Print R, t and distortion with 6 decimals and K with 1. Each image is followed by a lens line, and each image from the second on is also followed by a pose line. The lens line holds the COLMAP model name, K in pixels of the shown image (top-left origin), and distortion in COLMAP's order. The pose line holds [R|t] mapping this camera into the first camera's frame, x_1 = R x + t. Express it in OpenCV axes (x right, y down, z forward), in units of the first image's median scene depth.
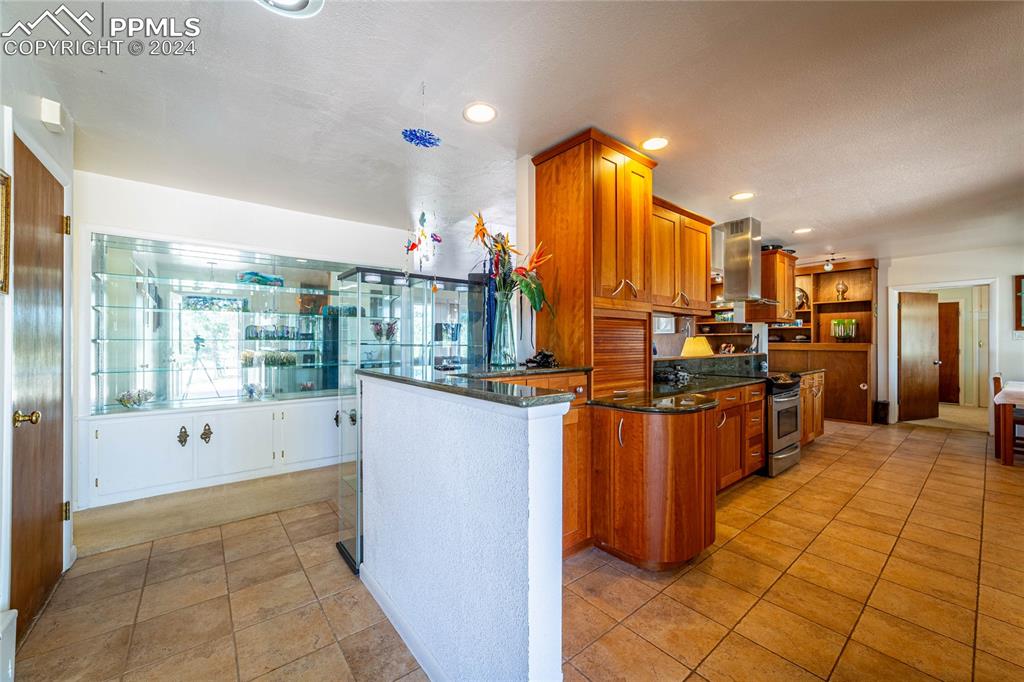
lens RADIAL K [[393.8, 0, 512.0], [0, 393.8, 341.0], [0, 0, 1]] dist [-0.024735, 0.007558]
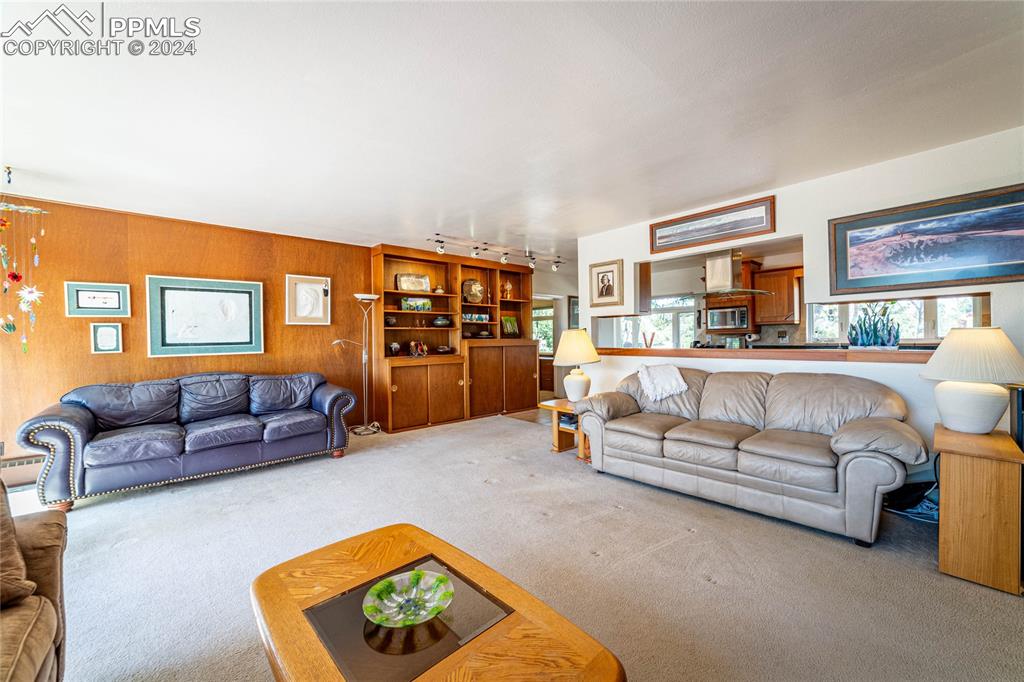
lens RADIAL K [[393.8, 0, 512.0], [0, 393.8, 341.0], [0, 0, 1]] dist [-0.024735, 0.007558]
pose [[-0.075196, -0.005556, 0.997153, -0.258854], [0.010400, 0.999926, 0.006355, 0.004450], [-0.997115, 0.010848, -0.075132, 1.138728]]
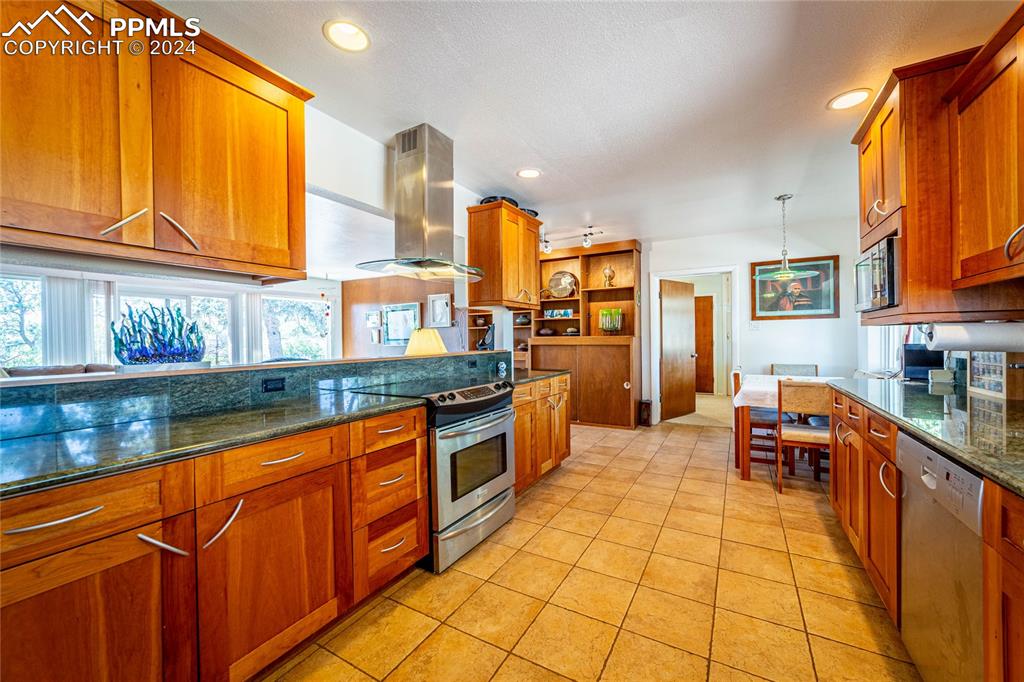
lens RADIAL K [[393.8, 0, 512.0], [0, 393.8, 341.0], [0, 0, 1]] dist [-0.024735, 0.007558]
pose [[0.932901, -0.013354, 0.359886, 0.344300], [0.010781, 0.999900, 0.009157, 0.006360], [-0.359972, -0.004663, 0.932952, 0.265379]]
